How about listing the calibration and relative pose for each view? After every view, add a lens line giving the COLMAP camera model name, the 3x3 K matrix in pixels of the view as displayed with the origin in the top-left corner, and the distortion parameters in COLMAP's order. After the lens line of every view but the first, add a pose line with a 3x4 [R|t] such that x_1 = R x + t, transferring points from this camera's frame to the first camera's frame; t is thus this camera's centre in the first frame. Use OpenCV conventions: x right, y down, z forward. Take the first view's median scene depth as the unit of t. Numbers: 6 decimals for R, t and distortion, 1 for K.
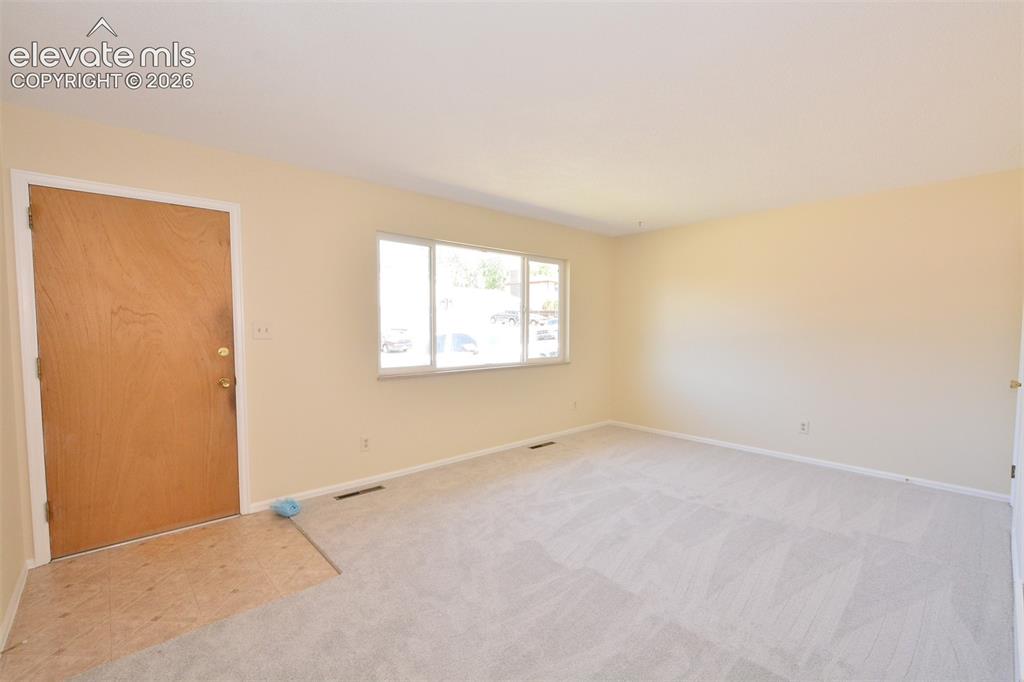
lens RADIAL K [[446.5, 0, 509.4], [0, 446.5, 343.9], [0, 0, 1]] dist [0.000784, -0.002716]
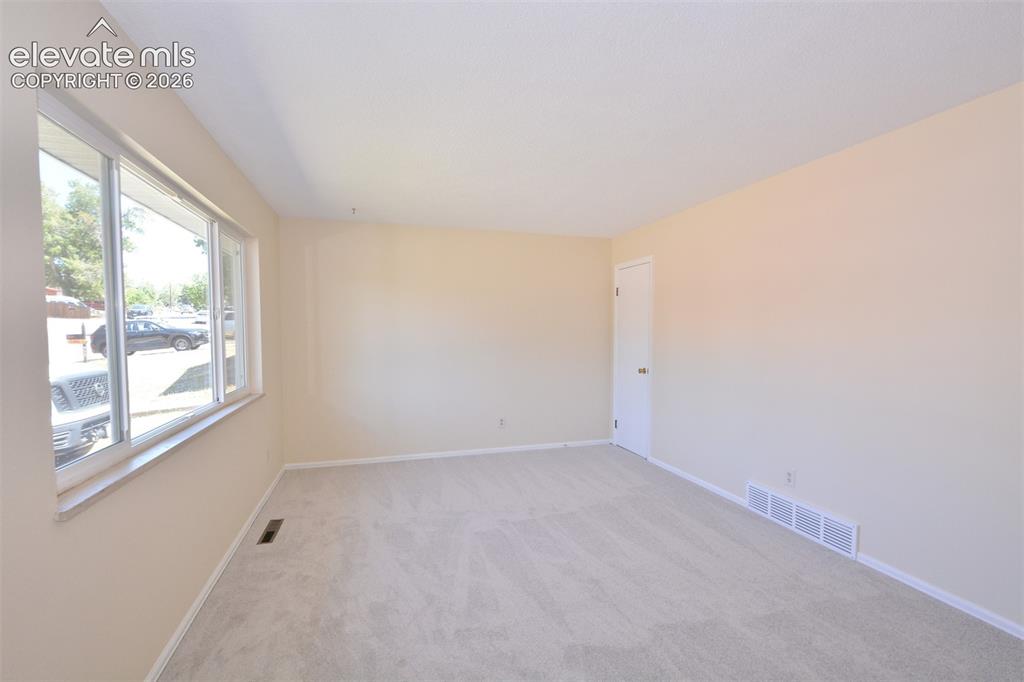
lens RADIAL K [[446.5, 0, 515.3], [0, 446.5, 342.0], [0, 0, 1]] dist [0.000784, -0.002716]
pose [[0.437791, -0.026478, 0.898687, -0.340539], [0.041261, 0.999105, 0.009337, -0.029511], [-0.898130, 0.032993, 0.438491, 0.421132]]
